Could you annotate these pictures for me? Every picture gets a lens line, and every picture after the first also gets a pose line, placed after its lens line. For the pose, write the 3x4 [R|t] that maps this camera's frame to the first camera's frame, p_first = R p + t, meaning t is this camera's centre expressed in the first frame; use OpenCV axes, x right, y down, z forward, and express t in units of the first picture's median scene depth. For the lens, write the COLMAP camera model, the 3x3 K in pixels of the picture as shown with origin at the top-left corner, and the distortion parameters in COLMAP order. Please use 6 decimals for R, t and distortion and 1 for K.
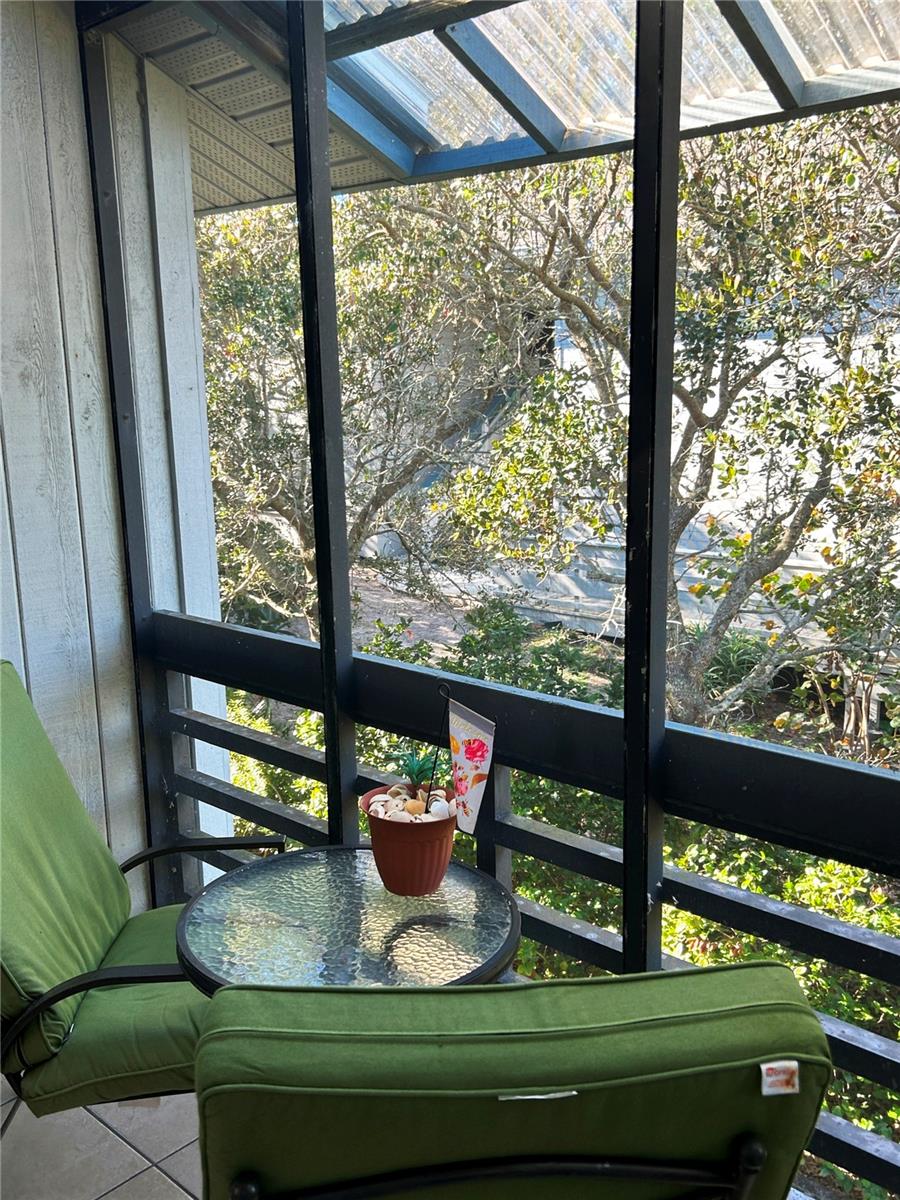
lens RADIAL K [[1088.7, 0, 443.2], [0, 1088.7, 601.8], [0, 0, 1]] dist [0.037431, -0.026598]
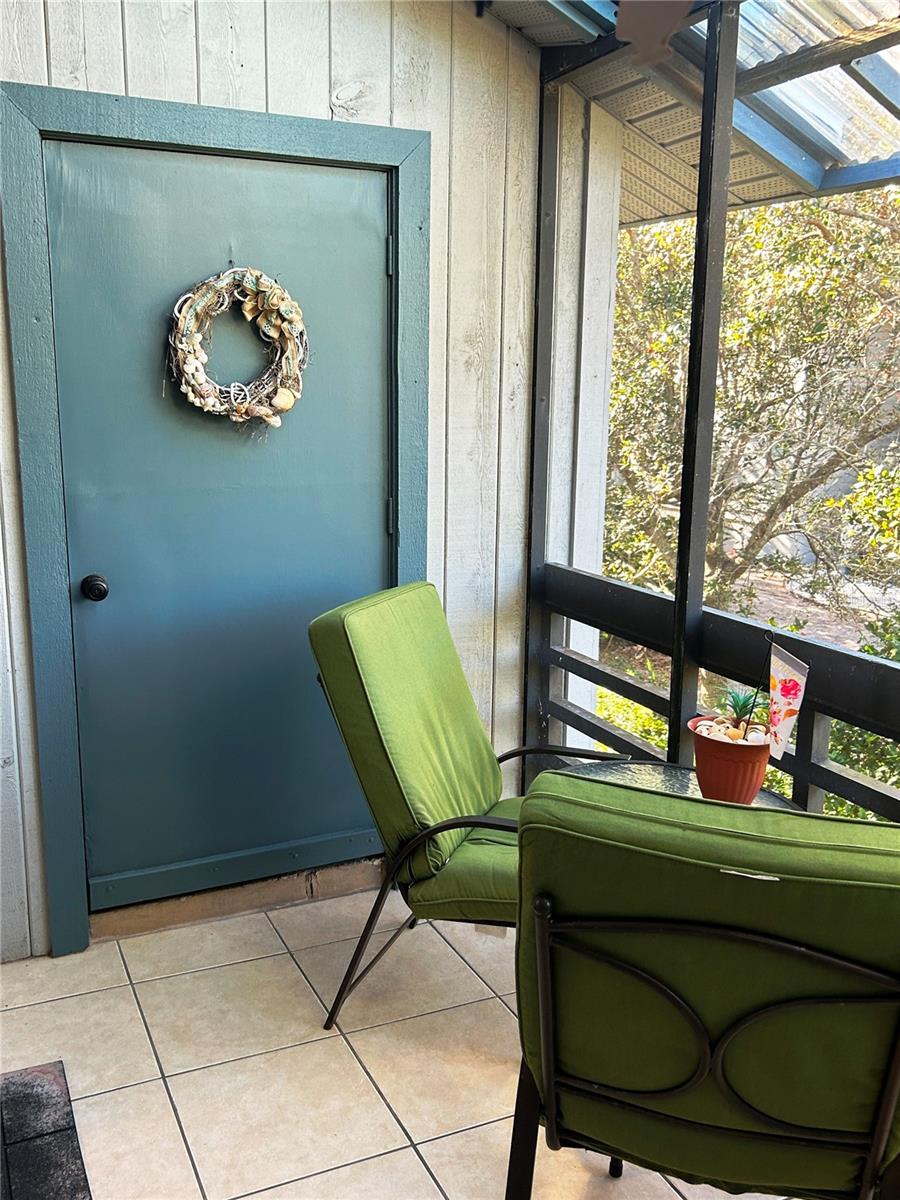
lens RADIAL K [[1088.7, 0, 446.1], [0, 1088.7, 600.4], [0, 0, 1]] dist [0.037431, -0.026598]
pose [[0.927393, 0.106576, -0.358586, 0.065736], [-0.106813, 0.994093, 0.019212, 0.039526], [0.358515, 0.020485, 0.933299, -0.156281]]
